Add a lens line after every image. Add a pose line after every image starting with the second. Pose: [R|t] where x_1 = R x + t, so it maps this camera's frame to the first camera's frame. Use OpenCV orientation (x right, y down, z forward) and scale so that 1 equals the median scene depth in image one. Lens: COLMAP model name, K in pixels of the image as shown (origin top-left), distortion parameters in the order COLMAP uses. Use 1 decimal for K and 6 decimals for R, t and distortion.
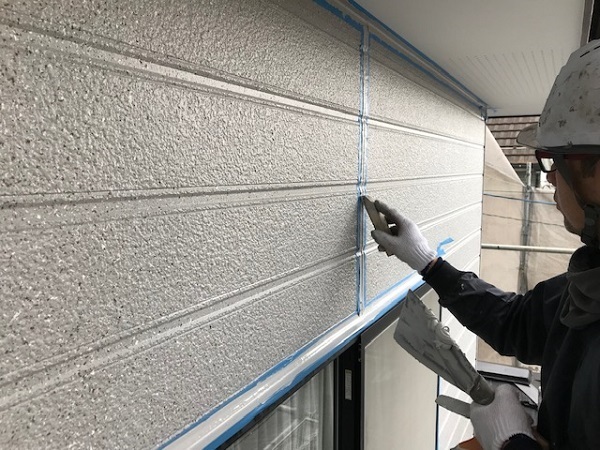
lens RADIAL K [[491.5, 0, 300.0], [0, 491.5, 225.0], [0, 0, 1]] dist [0.004962, -0.006056]
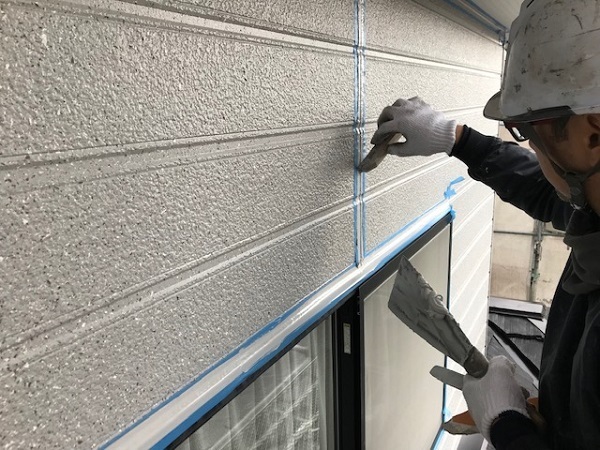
lens RADIAL K [[491.5, 0, 300.0], [0, 491.5, 225.0], [0, 0, 1]] dist [0.004962, -0.006056]
pose [[0.999169, -0.024508, -0.032582, 0.075047], [0.028490, 0.991366, 0.127989, -0.034314], [0.029164, -0.128811, 0.991240, 0.133821]]
